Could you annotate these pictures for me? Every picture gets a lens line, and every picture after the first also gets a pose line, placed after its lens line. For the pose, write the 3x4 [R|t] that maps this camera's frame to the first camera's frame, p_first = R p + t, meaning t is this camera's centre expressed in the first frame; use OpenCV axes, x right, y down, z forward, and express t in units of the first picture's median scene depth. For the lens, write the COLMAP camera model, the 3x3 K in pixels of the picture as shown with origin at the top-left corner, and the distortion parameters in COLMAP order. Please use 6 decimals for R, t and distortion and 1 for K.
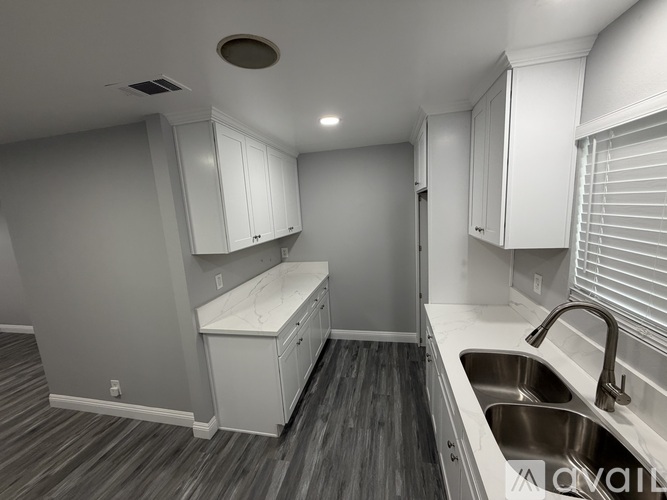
lens RADIAL K [[265.7, 0, 331.1], [0, 265.7, 249.7], [0, 0, 1]] dist [0.000203, -0.000022]
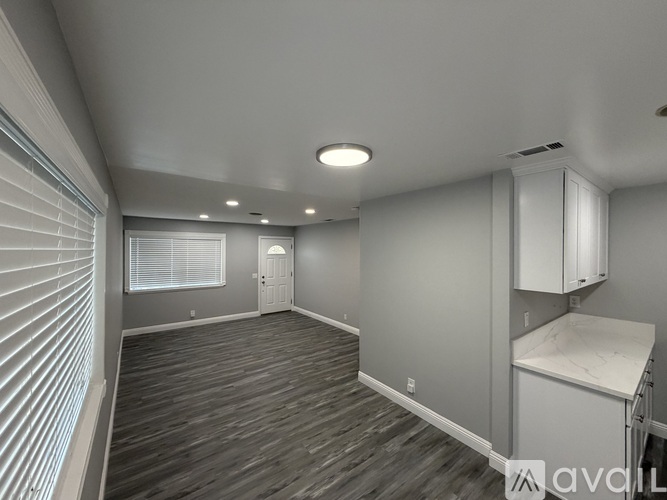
lens RADIAL K [[265.7, 0, 331.1], [0, 265.7, 249.7], [0, 0, 1]] dist [0.000203, -0.000022]
pose [[0.751588, 0.065567, -0.656366, -0.343352], [-0.152479, 0.985367, -0.076167, 0.051103], [0.641768, 0.157328, 0.750588, -0.287858]]
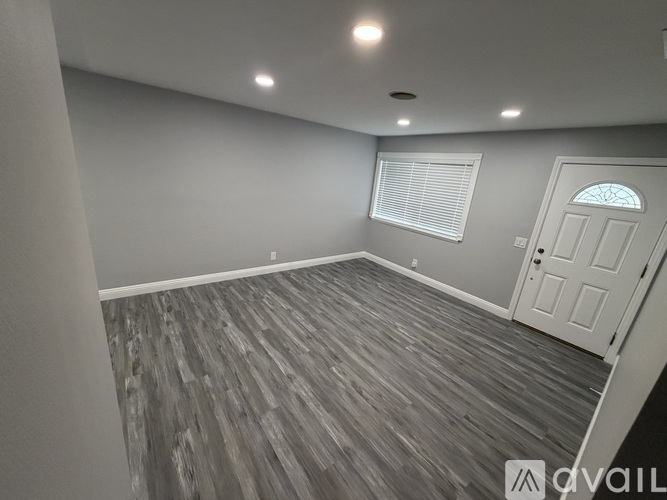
lens RADIAL K [[265.7, 0, 331.1], [0, 265.7, 249.7], [0, 0, 1]] dist [0.000203, -0.000022]
pose [[-0.646483, 0.217934, -0.731139, -1.211041], [-0.172917, 0.891538, 0.418641, -0.166667], [0.743074, 0.397071, -0.538679, 1.584833]]
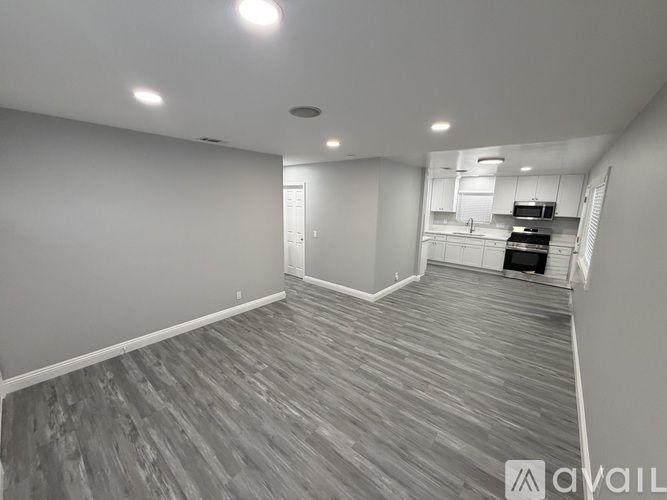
lens RADIAL K [[265.7, 0, 331.1], [0, 265.7, 249.7], [0, 0, 1]] dist [0.000203, -0.000022]
pose [[0.467762, -0.096855, 0.878532, -3.205035], [0.091988, 0.993915, 0.060598, 0.122629], [-0.879055, 0.052469, 0.473825, 0.447301]]
